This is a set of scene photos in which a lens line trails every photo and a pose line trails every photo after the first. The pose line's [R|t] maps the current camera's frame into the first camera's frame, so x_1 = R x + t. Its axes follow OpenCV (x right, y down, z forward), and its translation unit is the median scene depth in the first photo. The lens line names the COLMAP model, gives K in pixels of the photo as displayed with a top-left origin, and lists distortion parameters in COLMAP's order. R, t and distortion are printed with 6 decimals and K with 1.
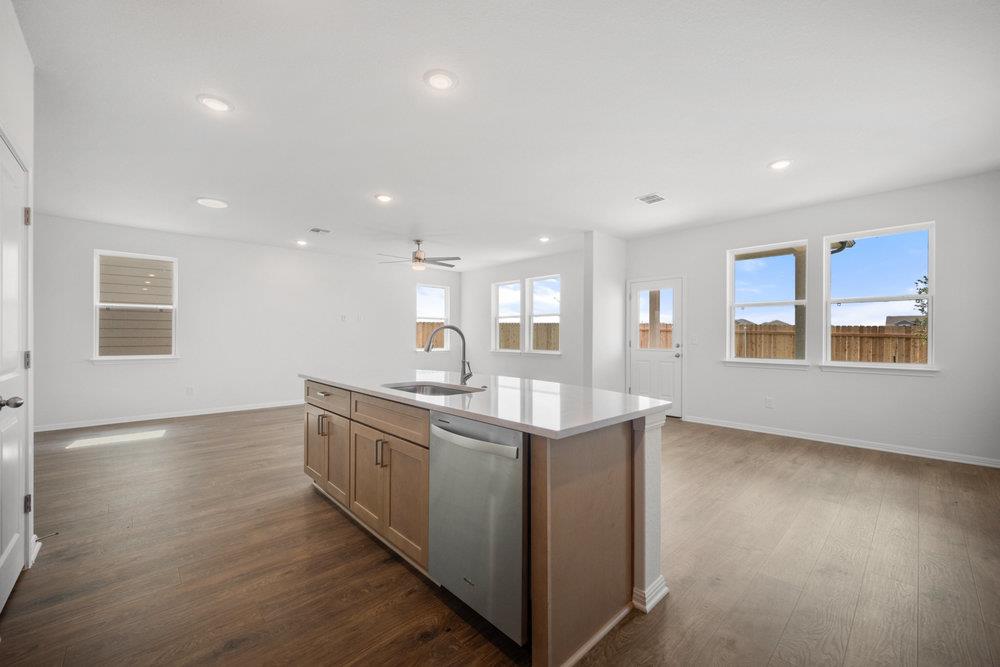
lens RADIAL K [[397.6, 0, 500.5], [0, 397.6, 337.6], [0, 0, 1]] dist [-0.002820, -0.000867]
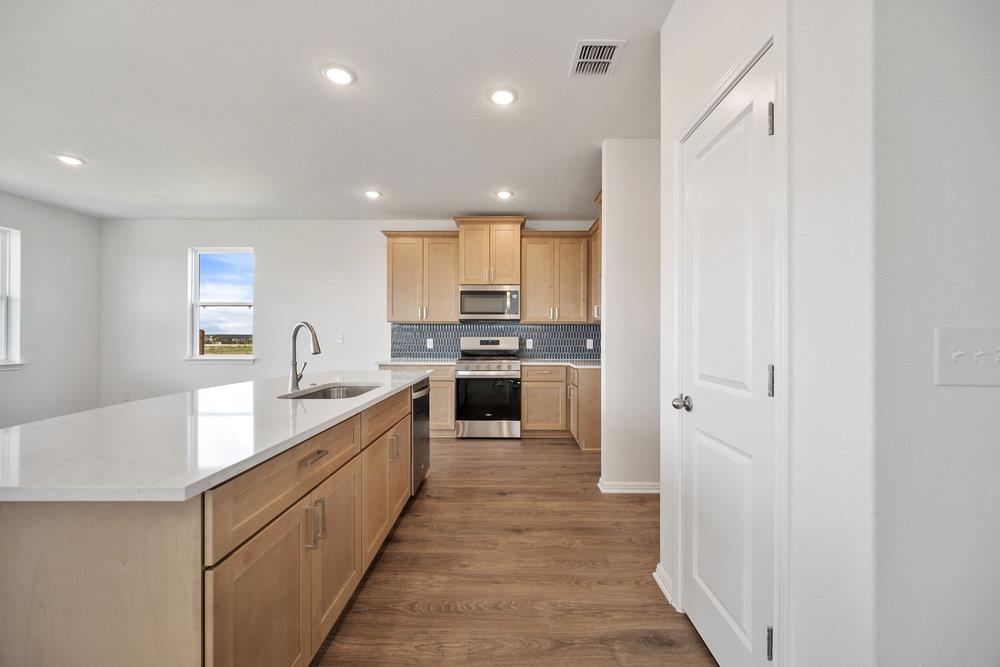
lens RADIAL K [[397.6, 0, 502.6], [0, 397.6, 332.9], [0, 0, 1]] dist [-0.002820, -0.000867]
pose [[-0.719788, -0.001463, 0.694192, -0.993478], [-0.000947, 0.999999, 0.001126, -0.008219], [-0.694193, 0.000153, -0.719789, 1.257415]]
